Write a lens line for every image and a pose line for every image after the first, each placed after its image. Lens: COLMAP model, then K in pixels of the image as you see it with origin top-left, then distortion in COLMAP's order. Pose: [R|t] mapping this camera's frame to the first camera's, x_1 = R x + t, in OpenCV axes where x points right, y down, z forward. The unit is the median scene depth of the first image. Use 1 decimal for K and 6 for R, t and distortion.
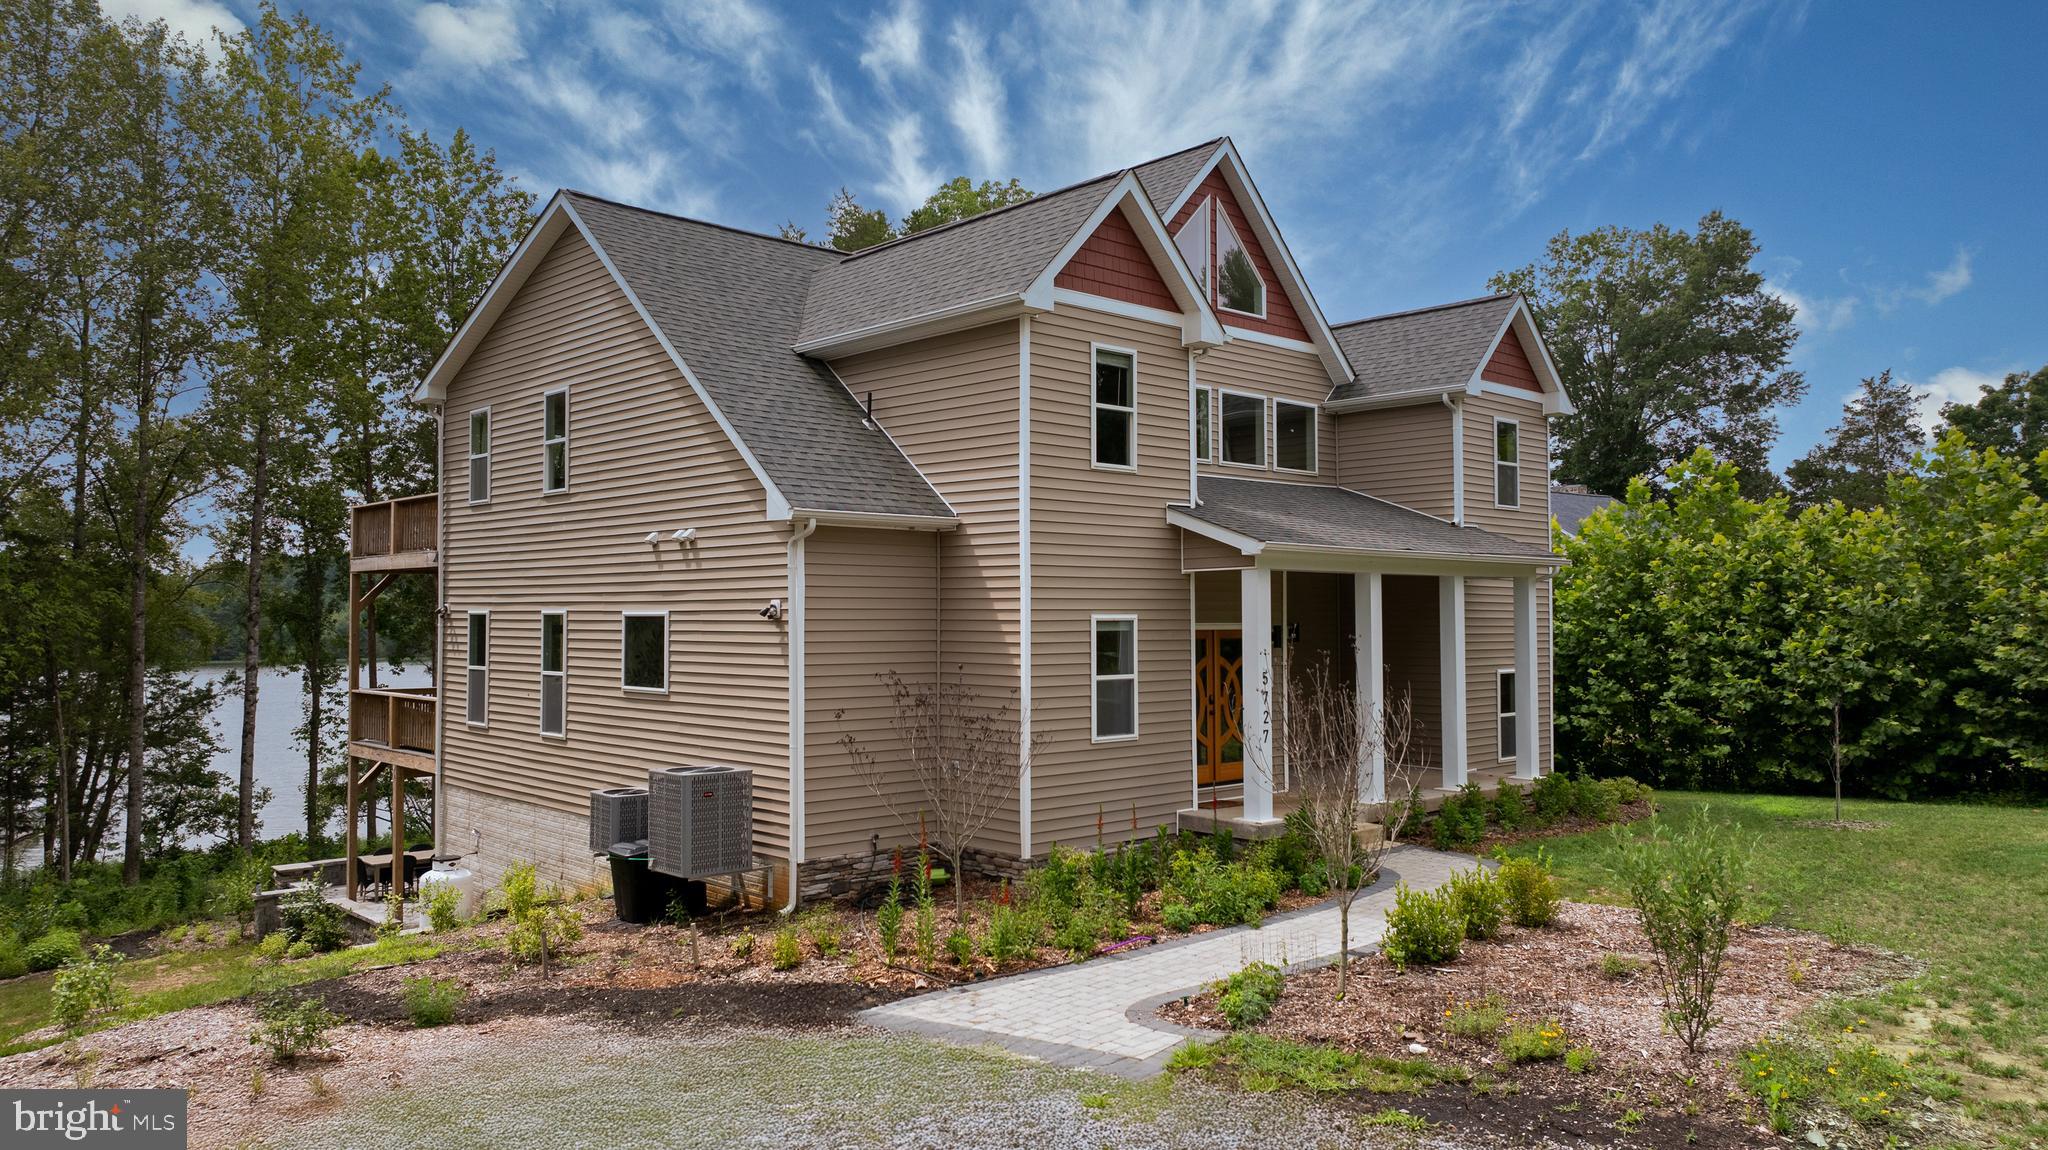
lens RADIAL K [[1443.2, 0, 1032.8], [0, 1443.2, 581.5], [0, 0, 1]] dist [-0.009948, 0.002950]
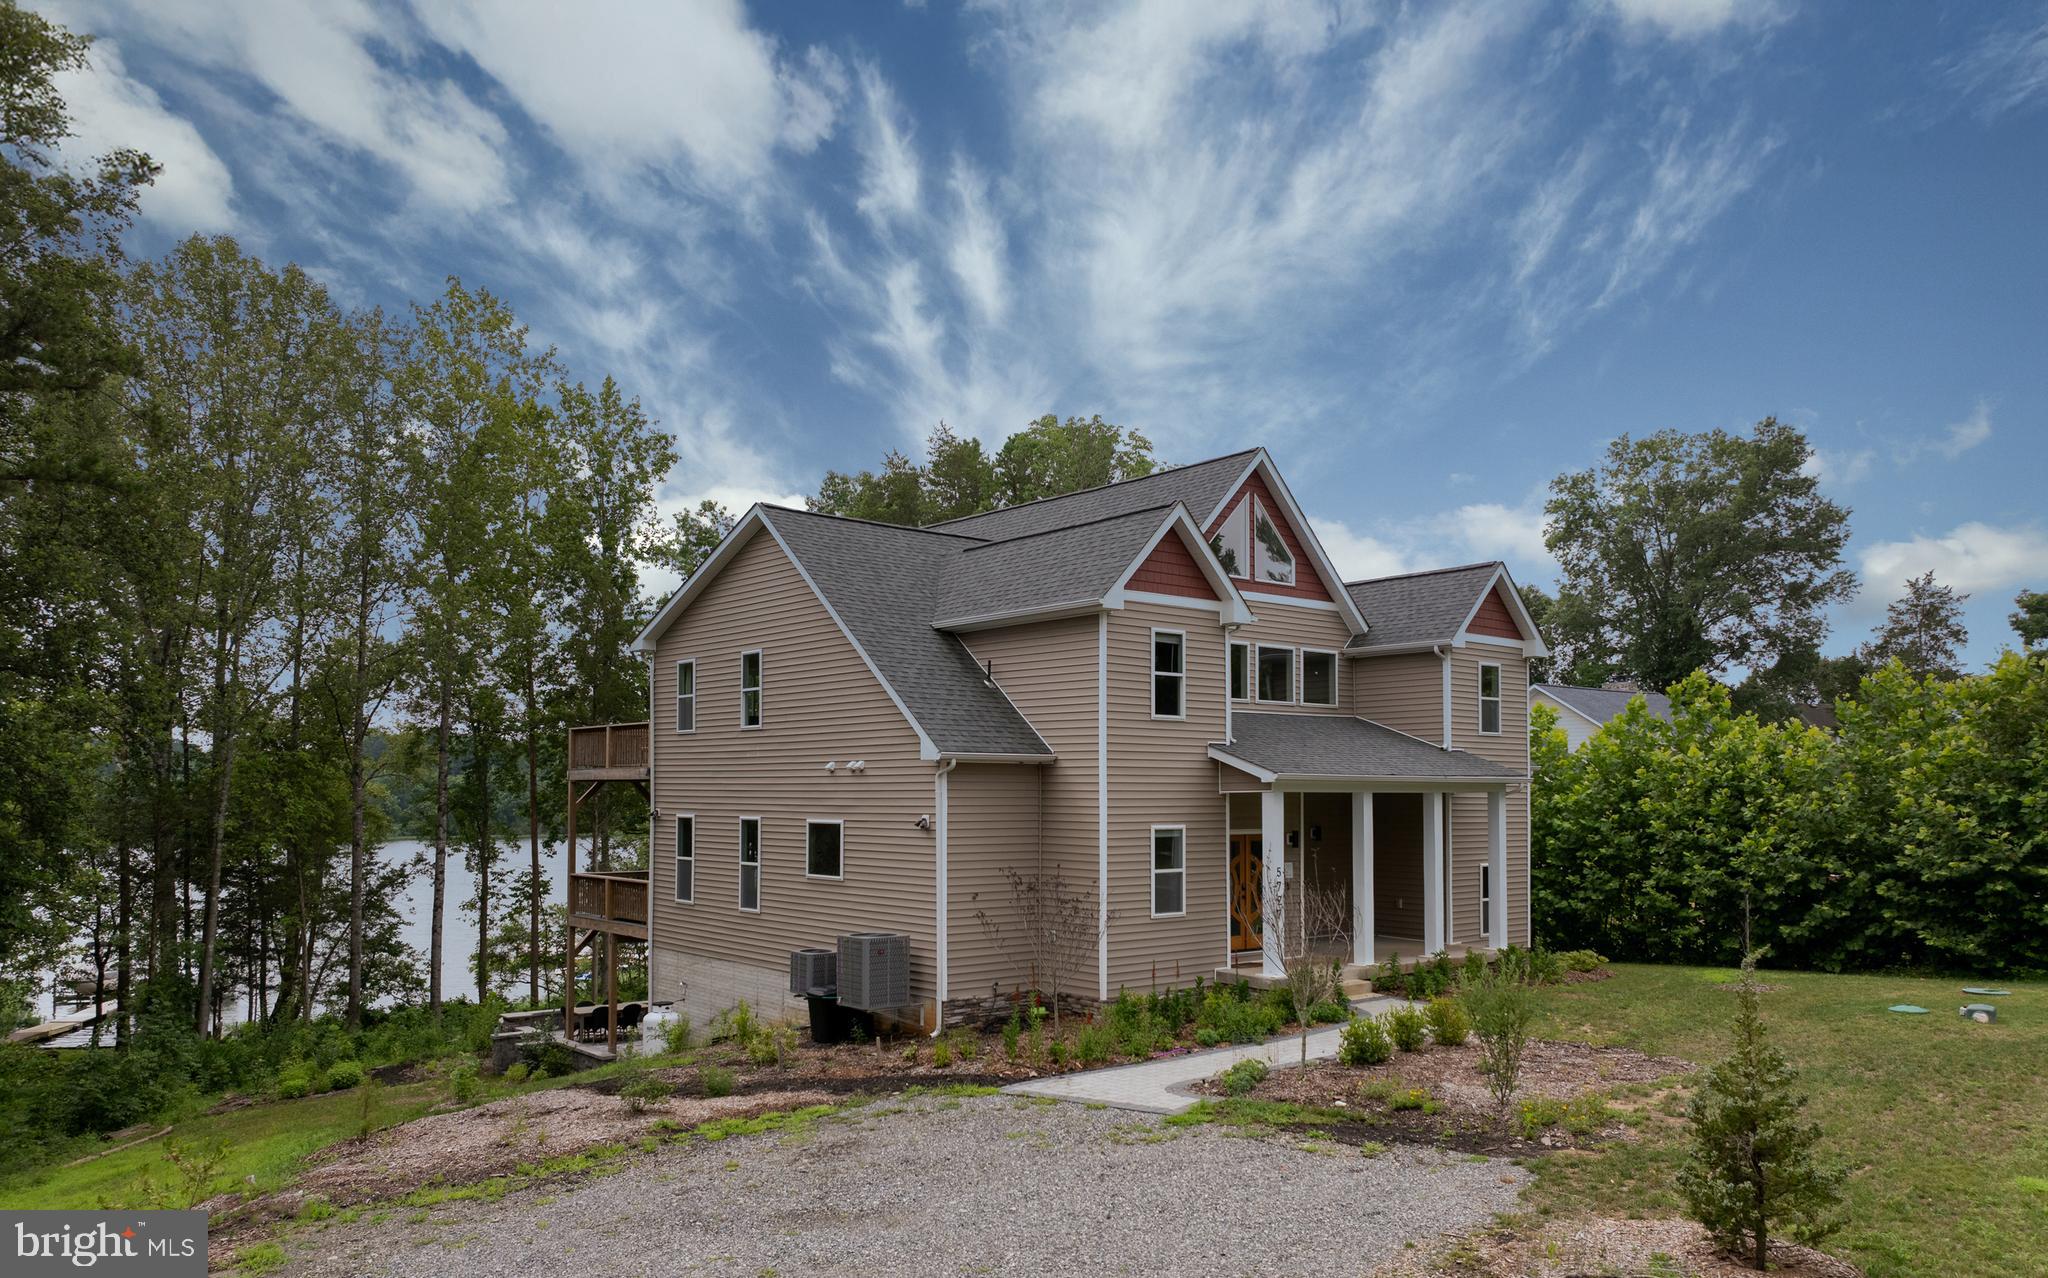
lens RADIAL K [[1464.0, 0, 1041.2], [0, 1464.0, 763.8], [0, 0, 1]] dist [-0.003499, 0.006221]
pose [[0.998706, 0.001589, -0.050832, 0.005569], [-0.001418, 0.999993, 0.003403, -0.034316], [0.050837, -0.003327, 0.998701, -0.342123]]
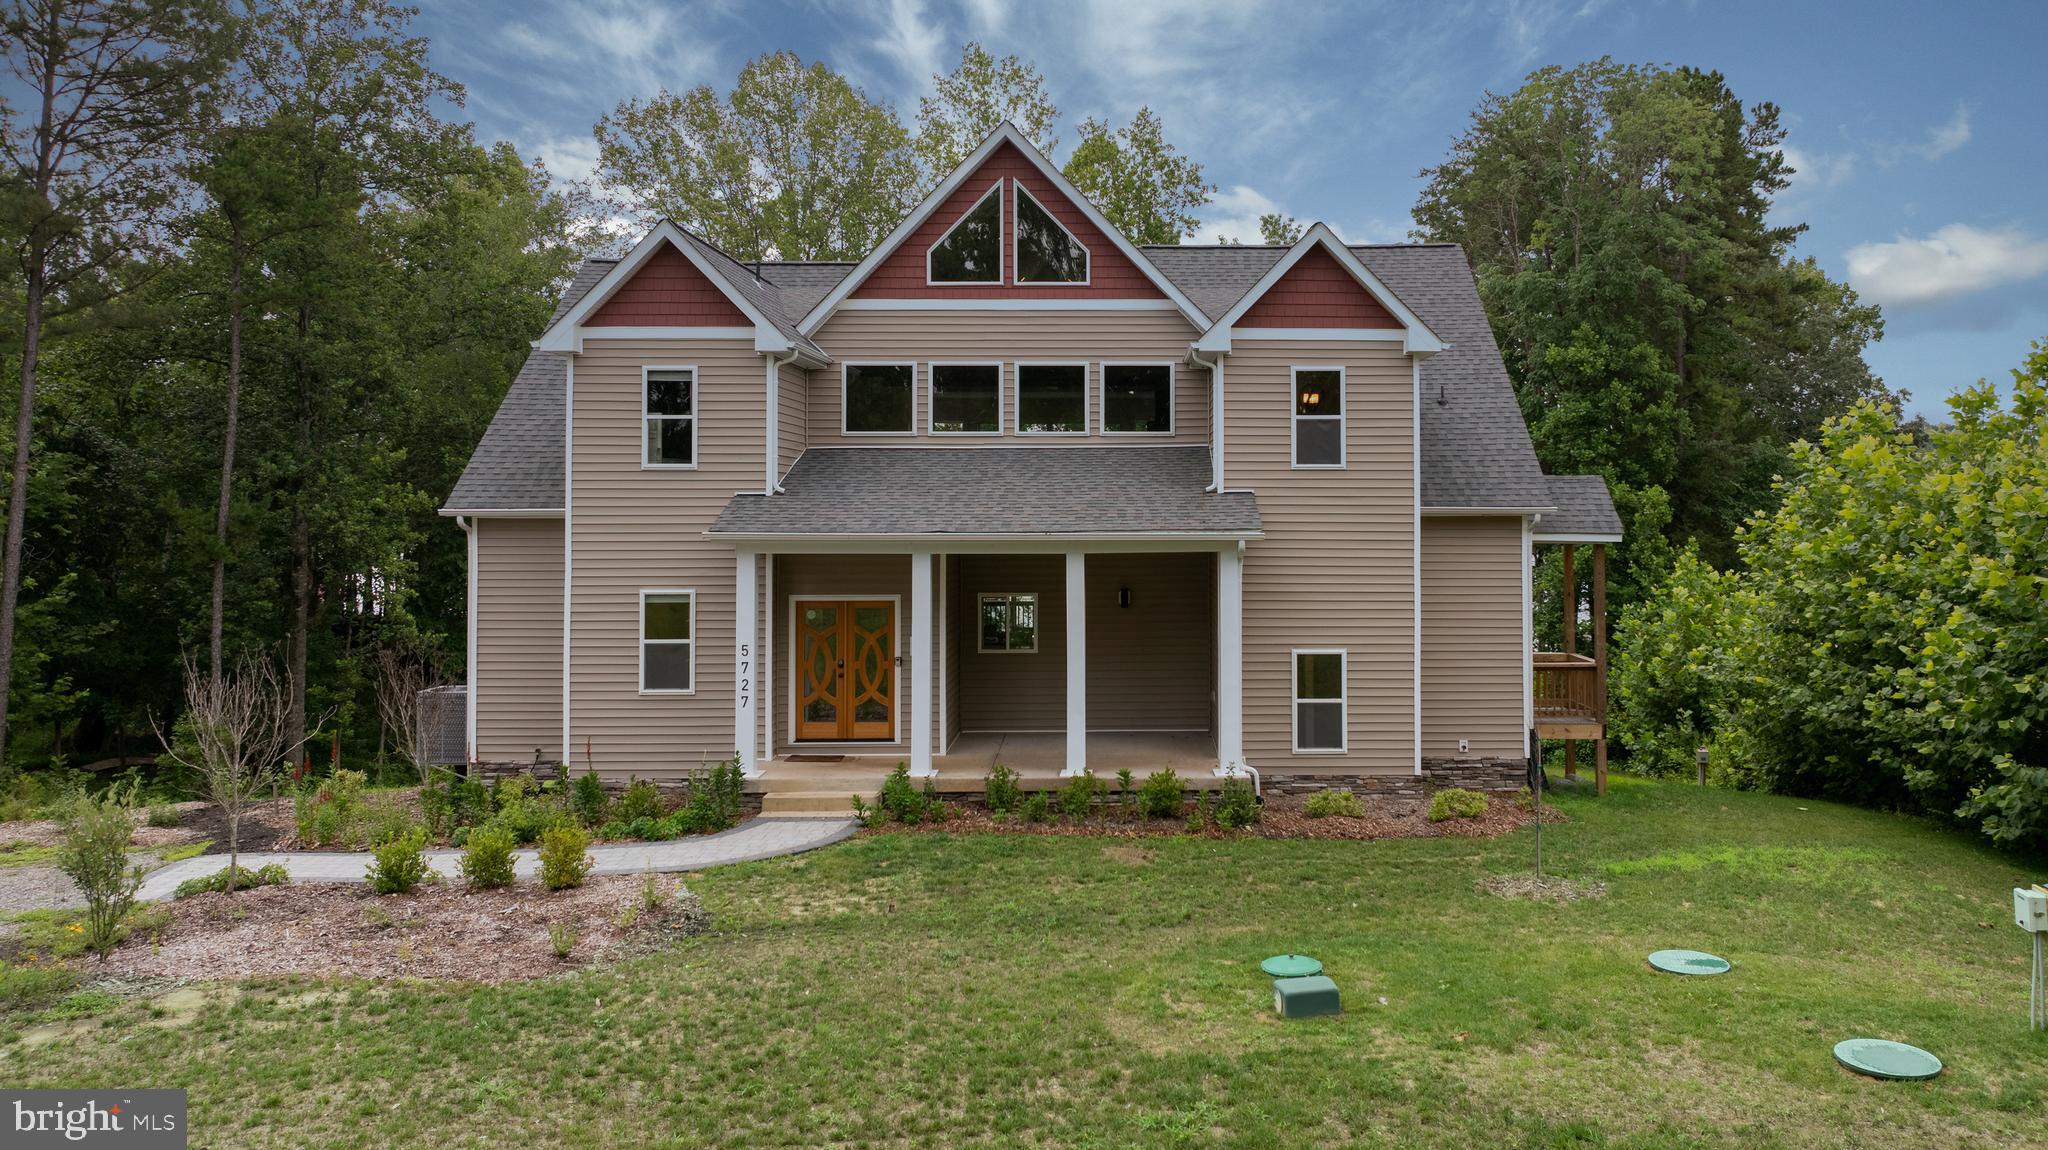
lens RADIAL K [[1443.2, 0, 1091.8], [0, 1443.2, 500.2], [0, 0, 1]] dist [-0.009948, 0.002950]
pose [[0.727442, -0.005141, -0.686150, 0.975921], [0.017722, 0.999779, 0.011297, -0.050368], [0.685941, -0.020378, 0.727372, 0.316749]]
